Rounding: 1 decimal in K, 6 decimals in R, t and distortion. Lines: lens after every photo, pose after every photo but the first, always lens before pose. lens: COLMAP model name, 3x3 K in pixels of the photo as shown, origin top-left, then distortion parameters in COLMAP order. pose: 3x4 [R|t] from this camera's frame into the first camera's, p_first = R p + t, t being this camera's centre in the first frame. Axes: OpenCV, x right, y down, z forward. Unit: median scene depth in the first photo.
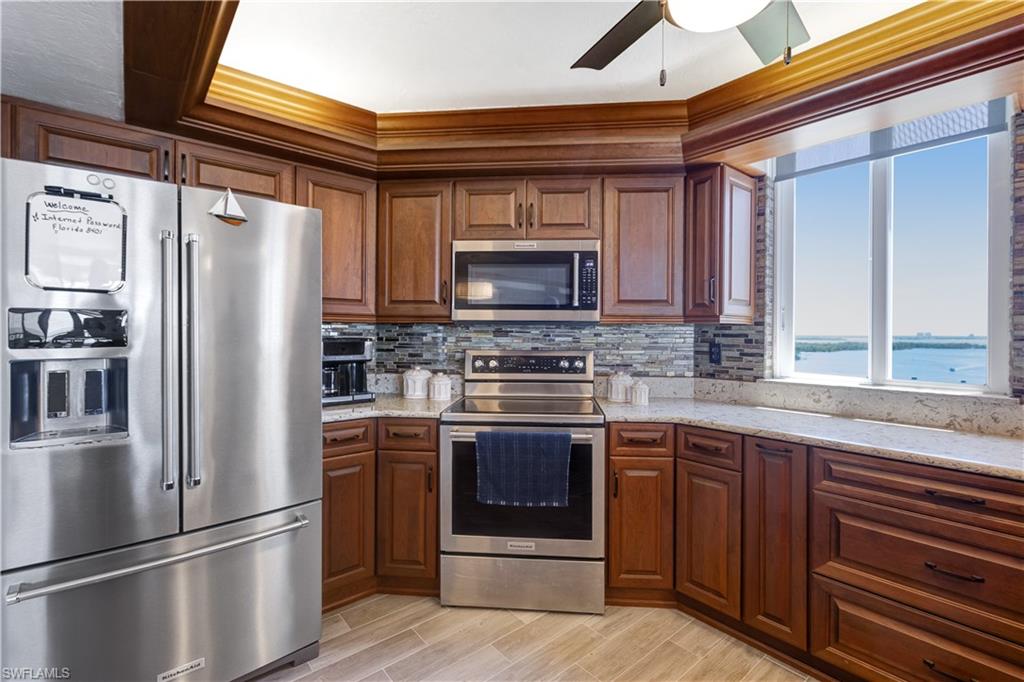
lens RADIAL K [[465.0, 0, 512.0], [0, 465.0, 332.3], [0, 0, 1]] dist [-0.000100, -0.000827]
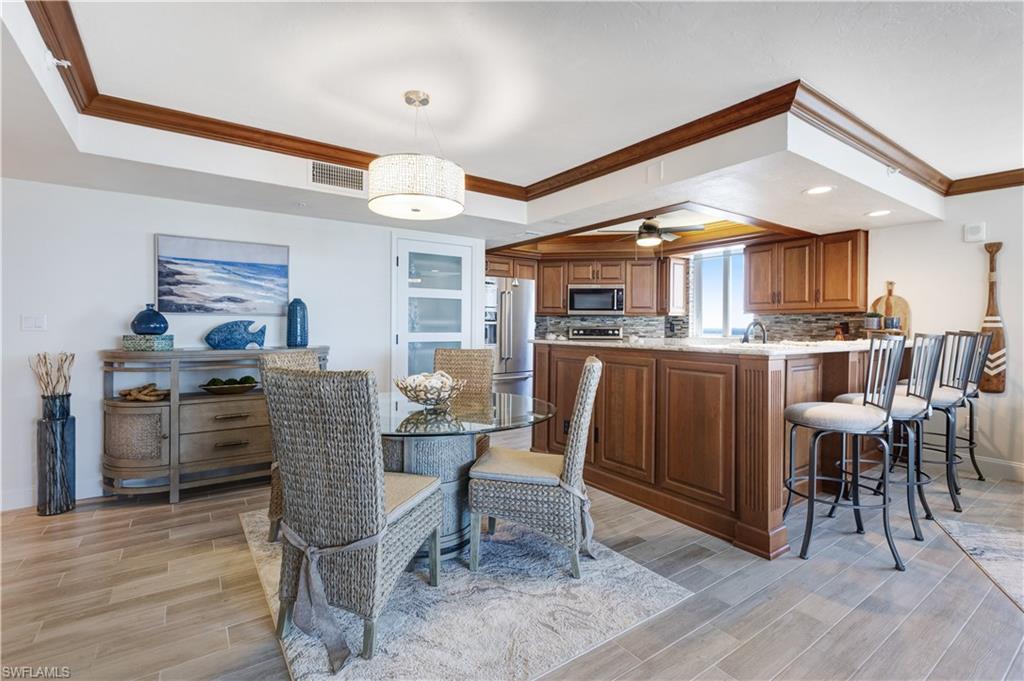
lens RADIAL K [[465.0, 0, 510.1], [0, 465.0, 329.6], [0, 0, 1]] dist [-0.000100, -0.000827]
pose [[0.996593, 0.001385, -0.082468, -0.241865], [-0.000858, 0.999979, 0.006421, 0.044477], [0.082475, -0.006328, 0.996573, -1.693381]]
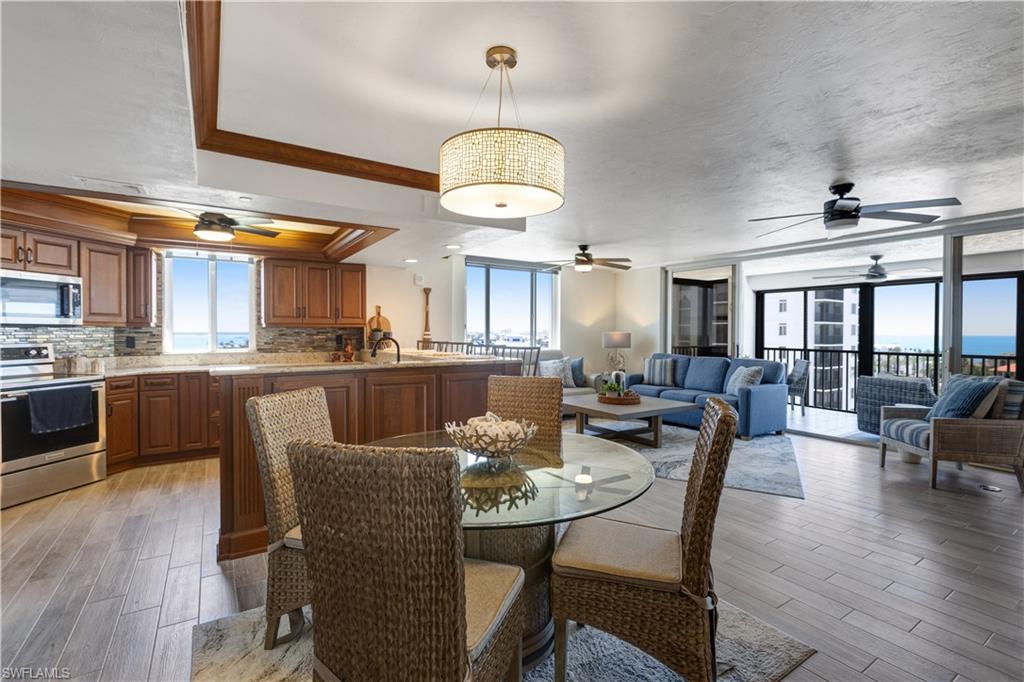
lens RADIAL K [[465.0, 0, 512.4], [0, 465.0, 336.8], [0, 0, 1]] dist [-0.000100, -0.000827]
pose [[0.117640, -0.016410, 0.992921, -1.321075], [0.001450, 0.999865, 0.016353, -0.004723], [-0.993055, -0.000484, 0.117648, -0.781979]]
